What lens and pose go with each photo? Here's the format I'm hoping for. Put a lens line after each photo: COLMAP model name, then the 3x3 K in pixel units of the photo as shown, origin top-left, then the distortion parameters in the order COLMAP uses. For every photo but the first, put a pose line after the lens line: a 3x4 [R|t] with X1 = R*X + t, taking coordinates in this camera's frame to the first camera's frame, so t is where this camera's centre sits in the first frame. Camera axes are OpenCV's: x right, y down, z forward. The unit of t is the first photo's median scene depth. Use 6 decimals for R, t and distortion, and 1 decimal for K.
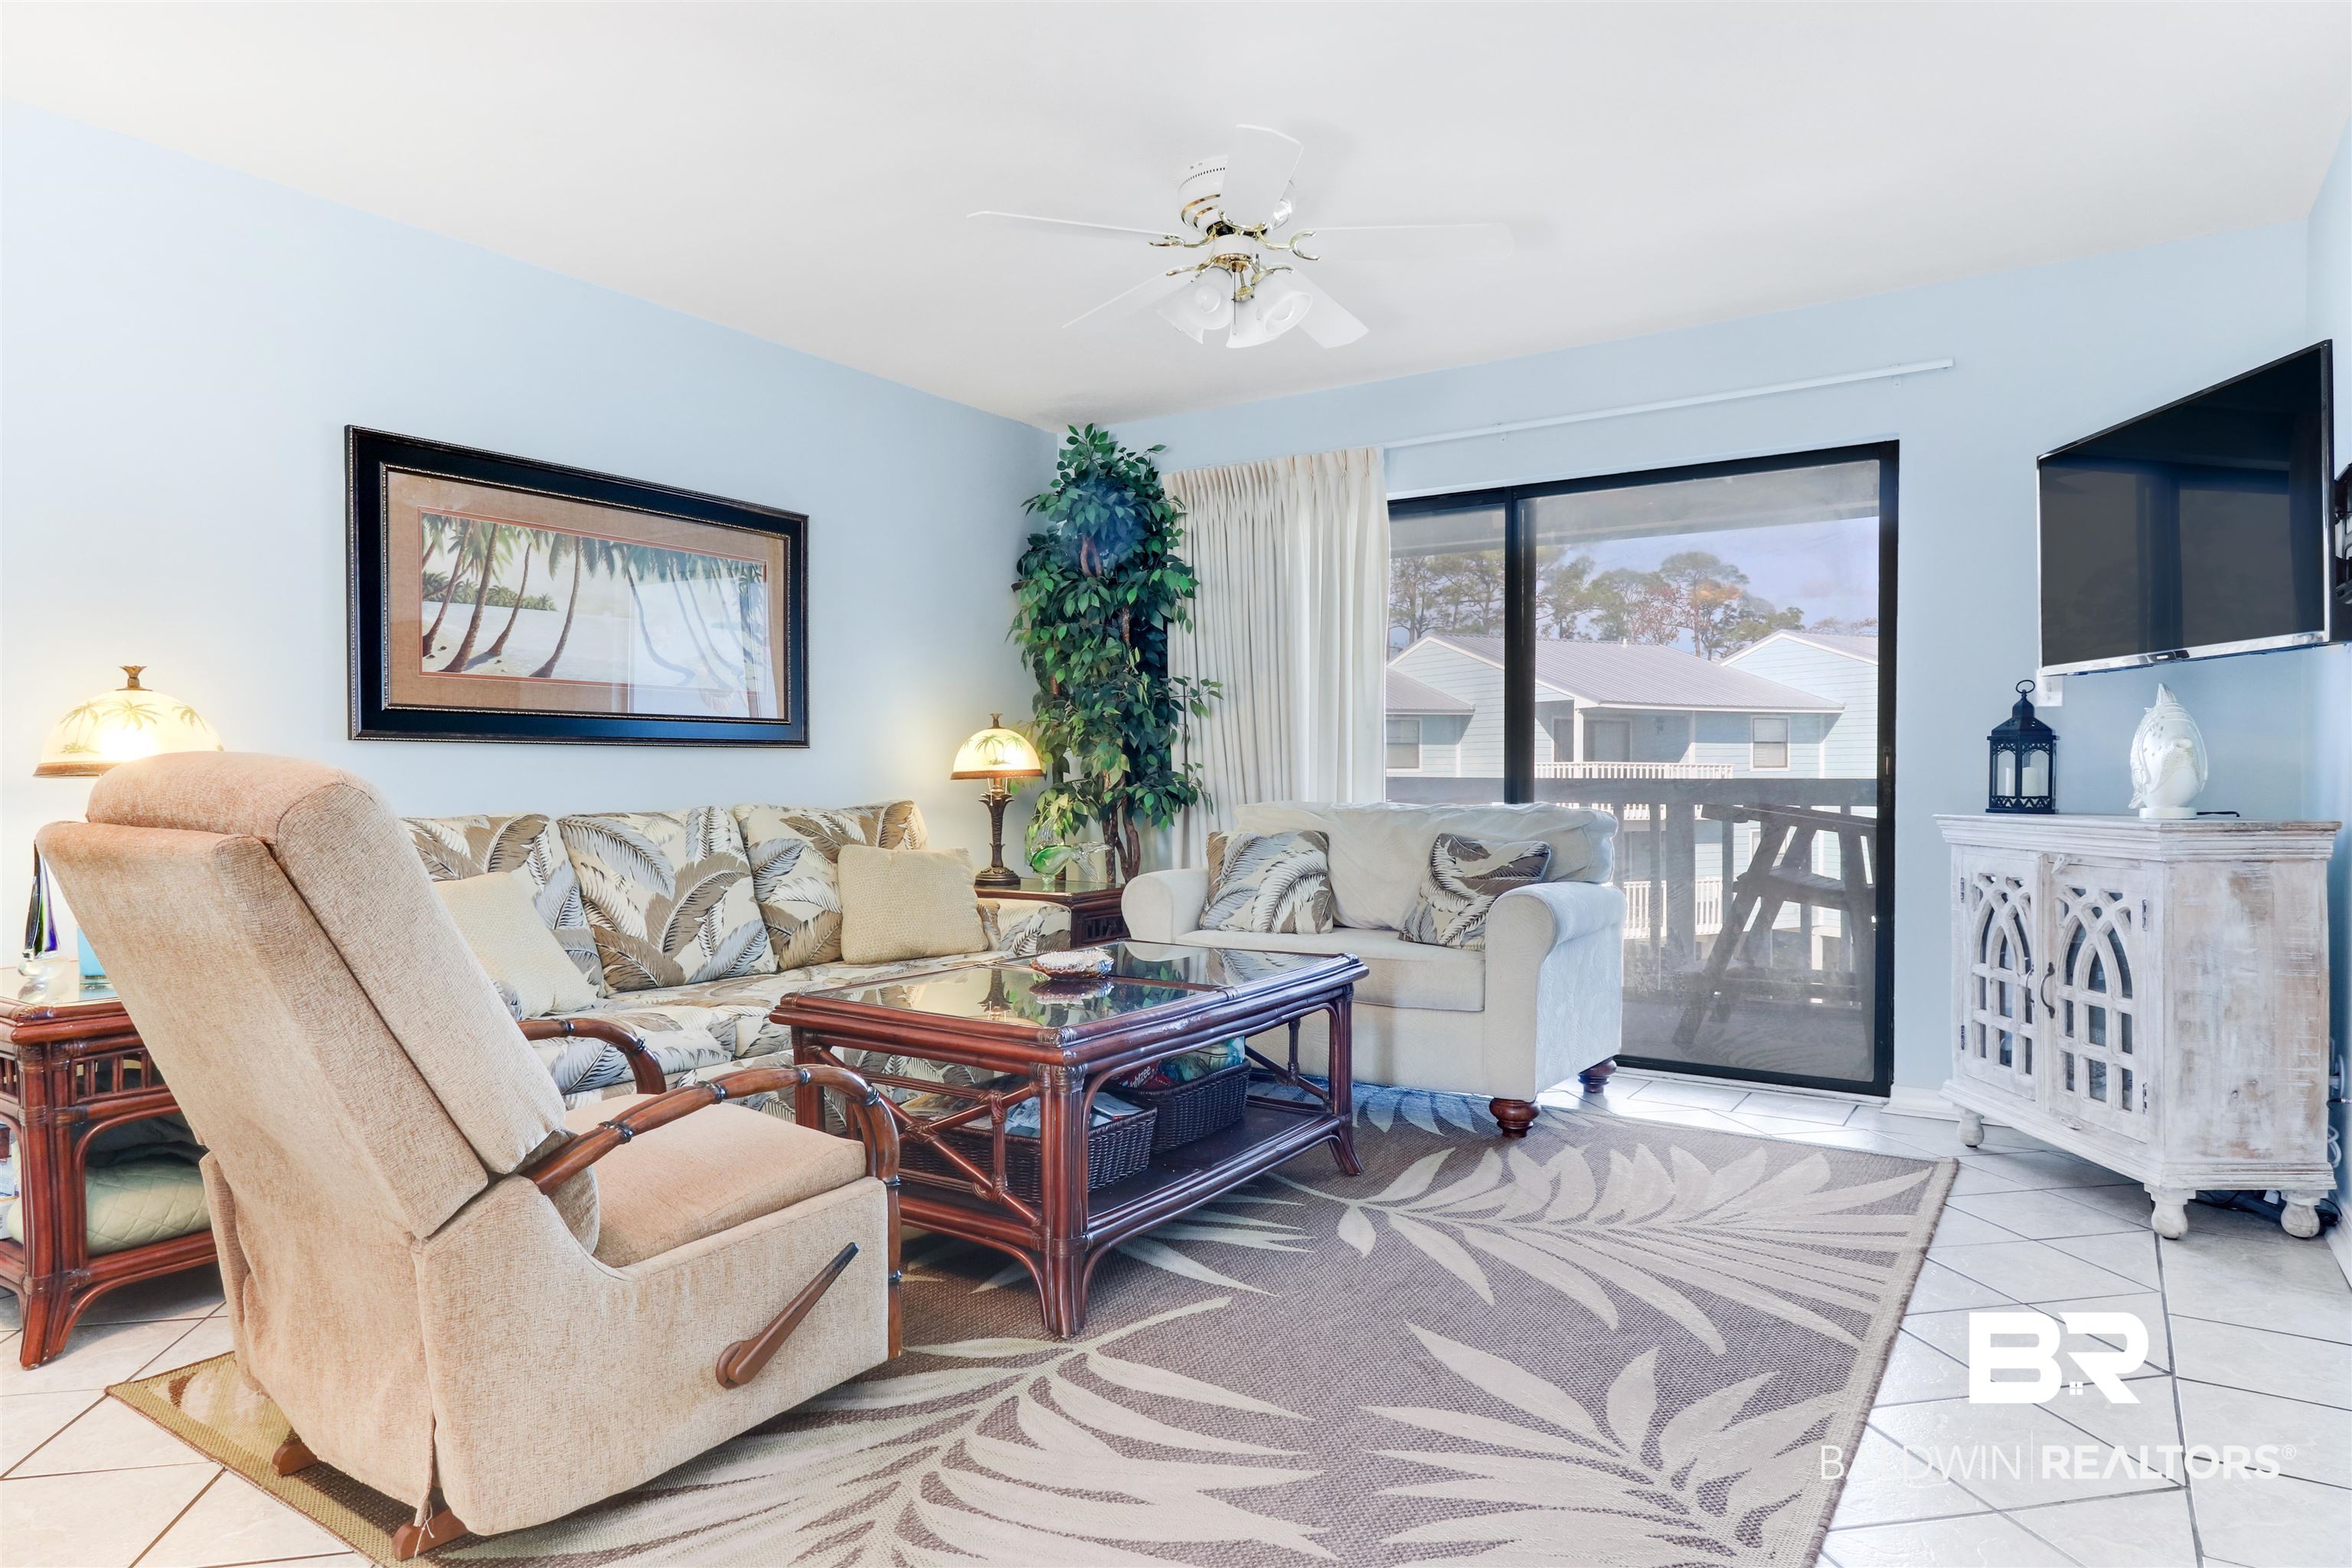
lens RADIAL K [[1385.4, 0, 1136.6], [0, 1385.4, 786.9], [0, 0, 1]] dist [-0.001402, 0.000834]
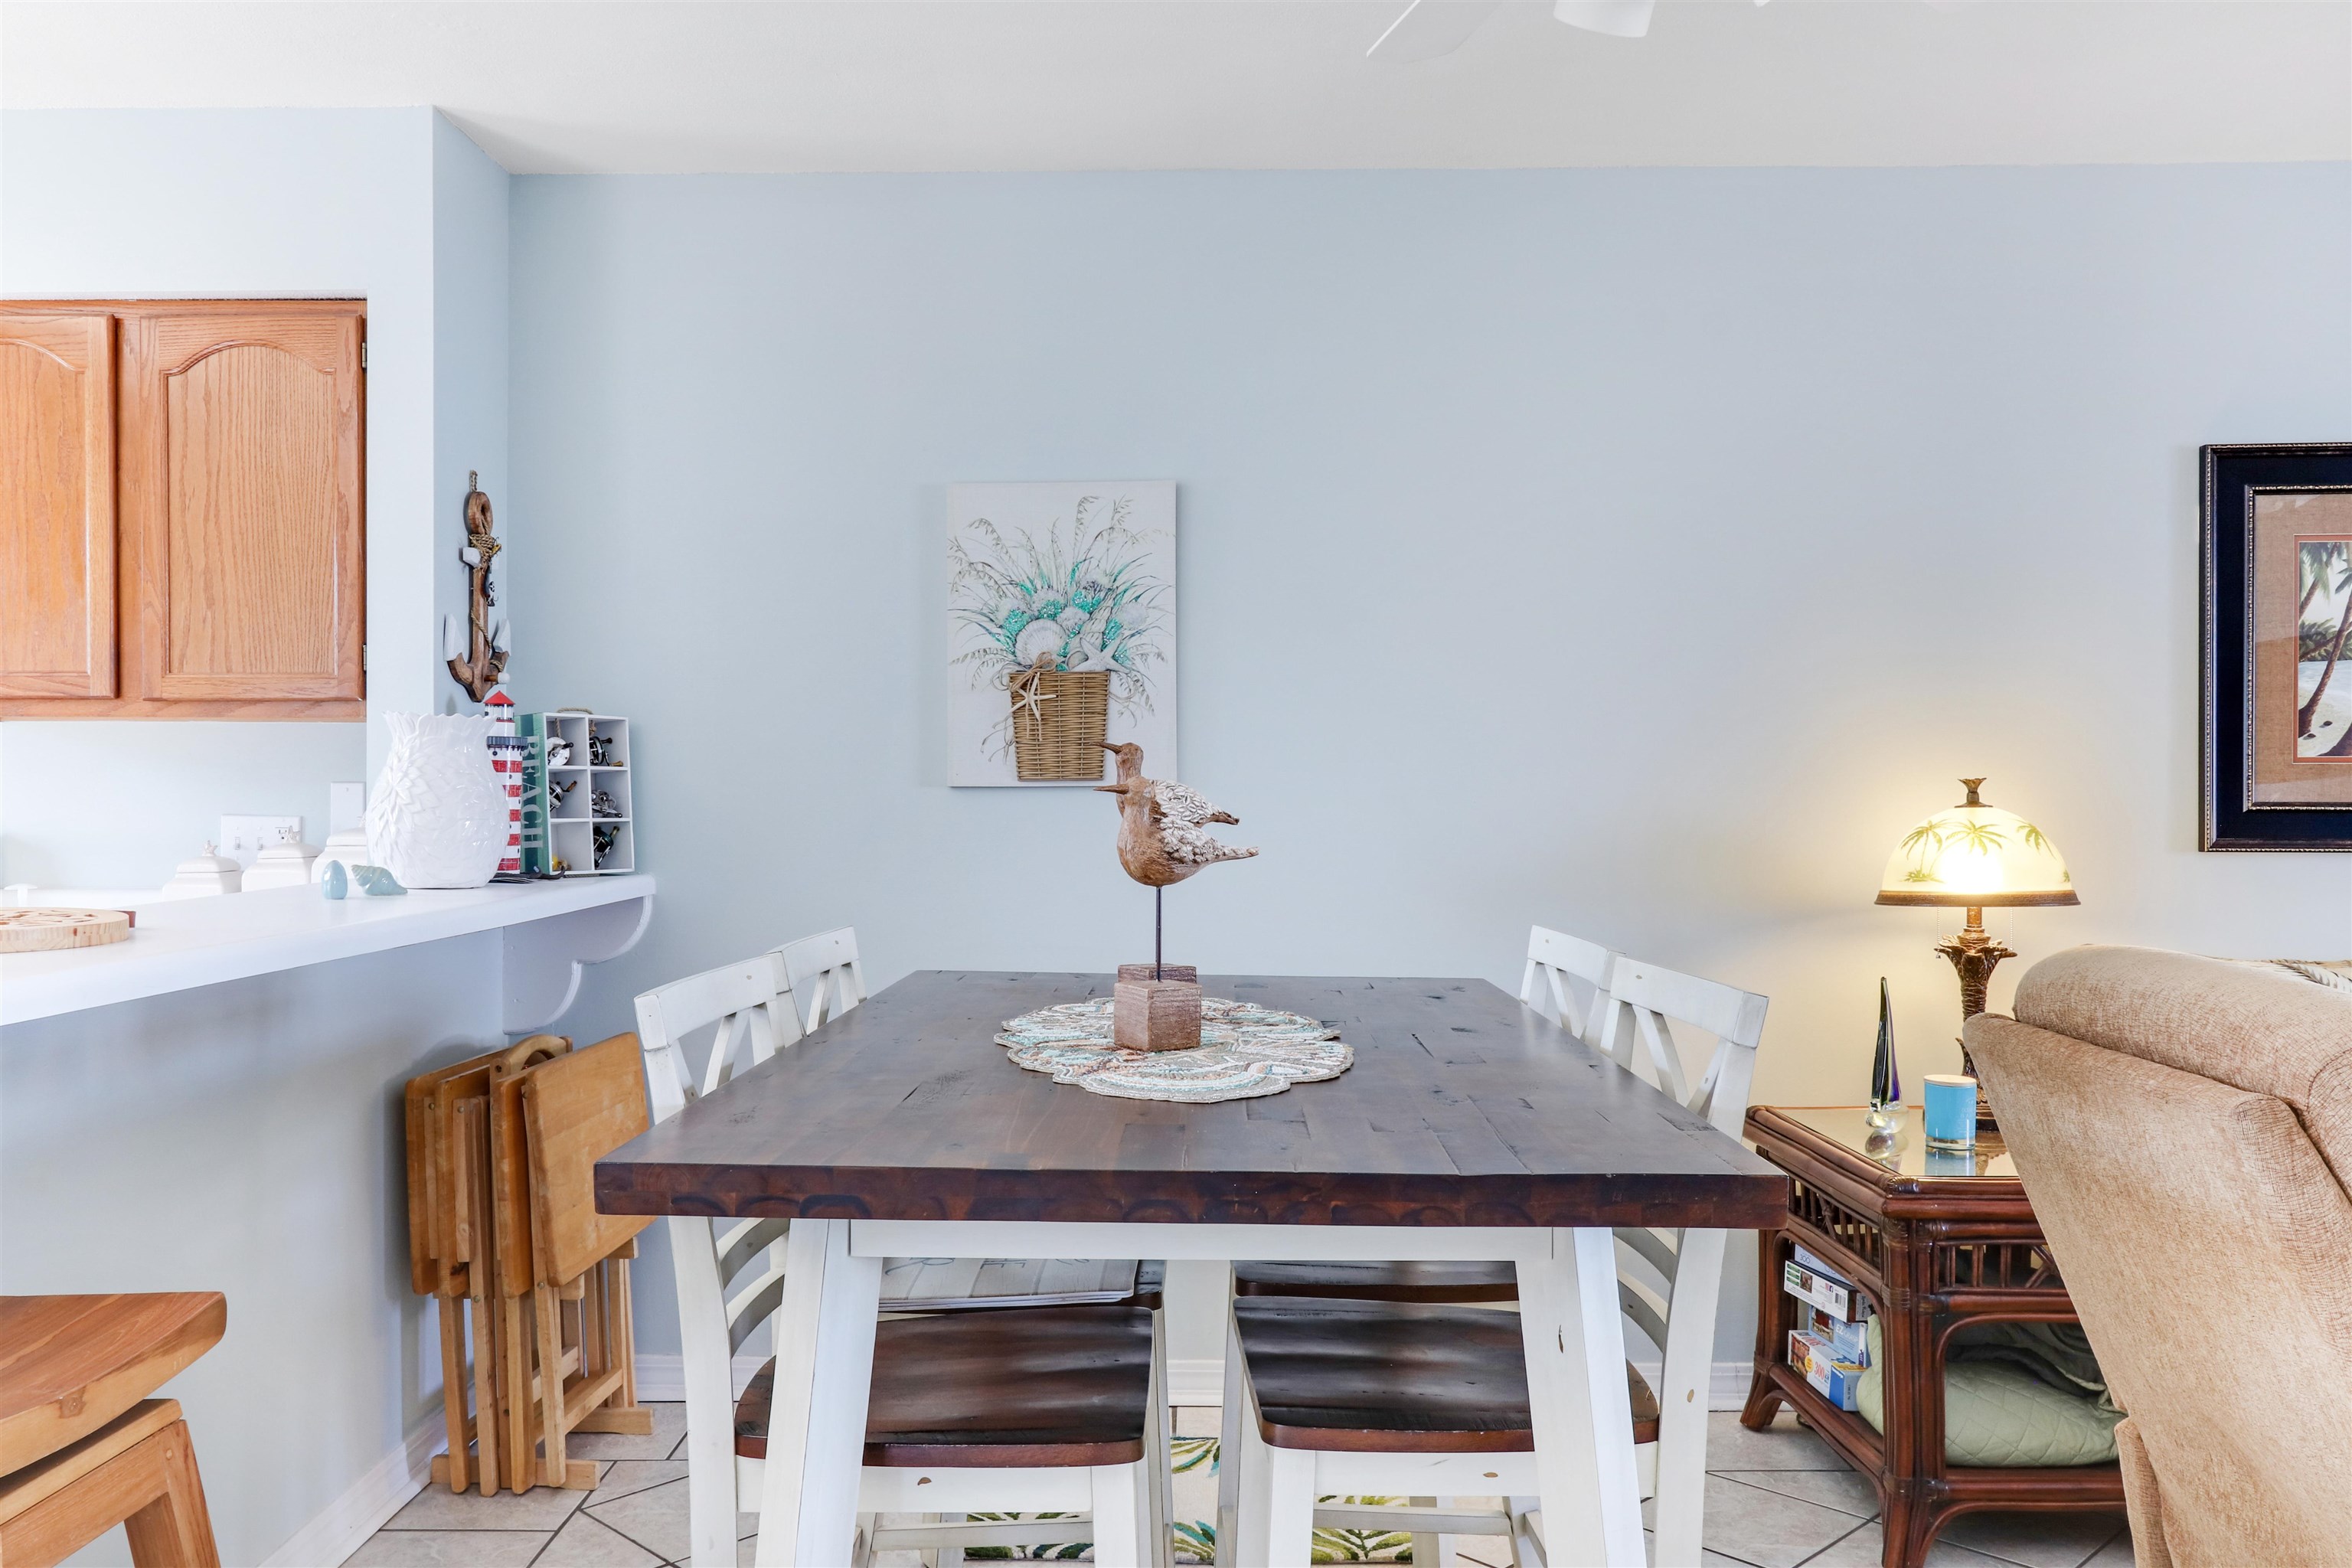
lens RADIAL K [[1790.0, 0, 1166.0], [0, 1790.0, 802.7], [0, 0, 1]] dist [-0.010286, 0.009612]
pose [[0.558154, 0.001635, -0.829736, -0.062283], [-0.010589, 0.999931, -0.005153, -0.047466], [0.829670, 0.011662, 0.558133, -0.031696]]
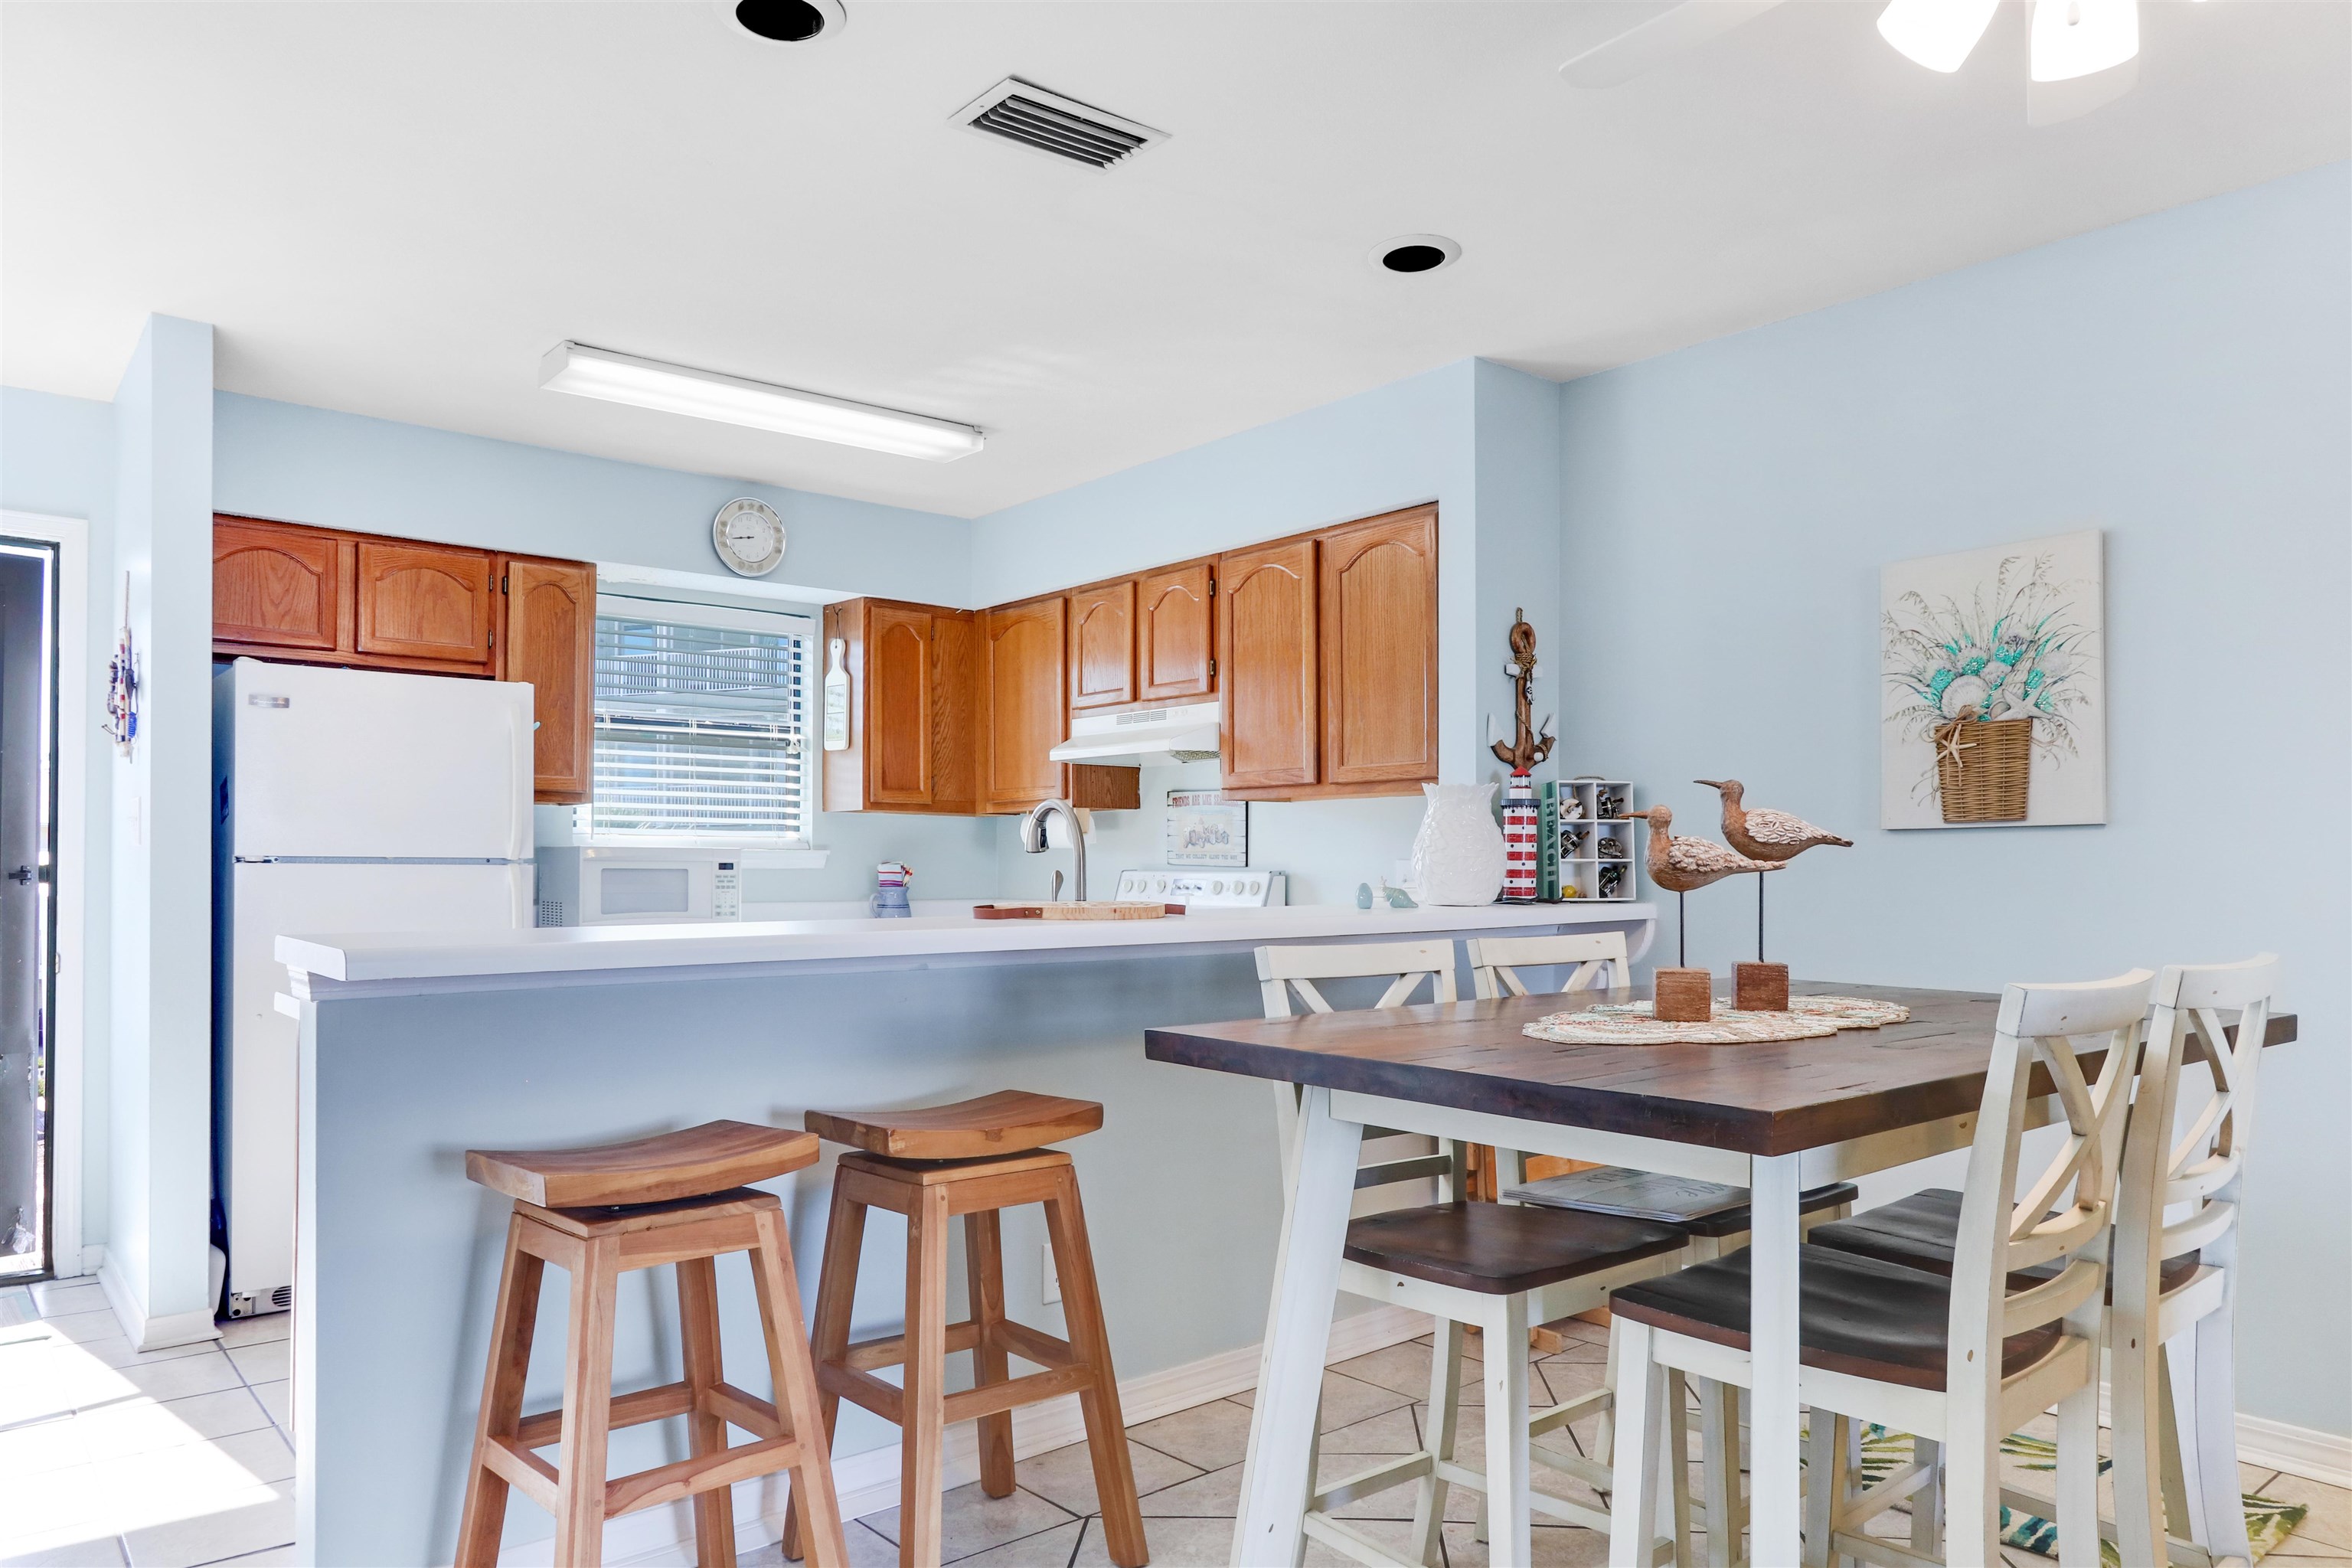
lens RADIAL K [[1544.0, 0, 1166.5], [0, 1544.0, 870.0], [0, 0, 1]] dist [-0.008101, 0.000090]
pose [[-0.260512, -0.000394, -0.965470, 0.101960], [-0.010829, 0.999938, 0.002514, -0.032751], [0.965410, 0.011110, -0.260500, 0.229437]]
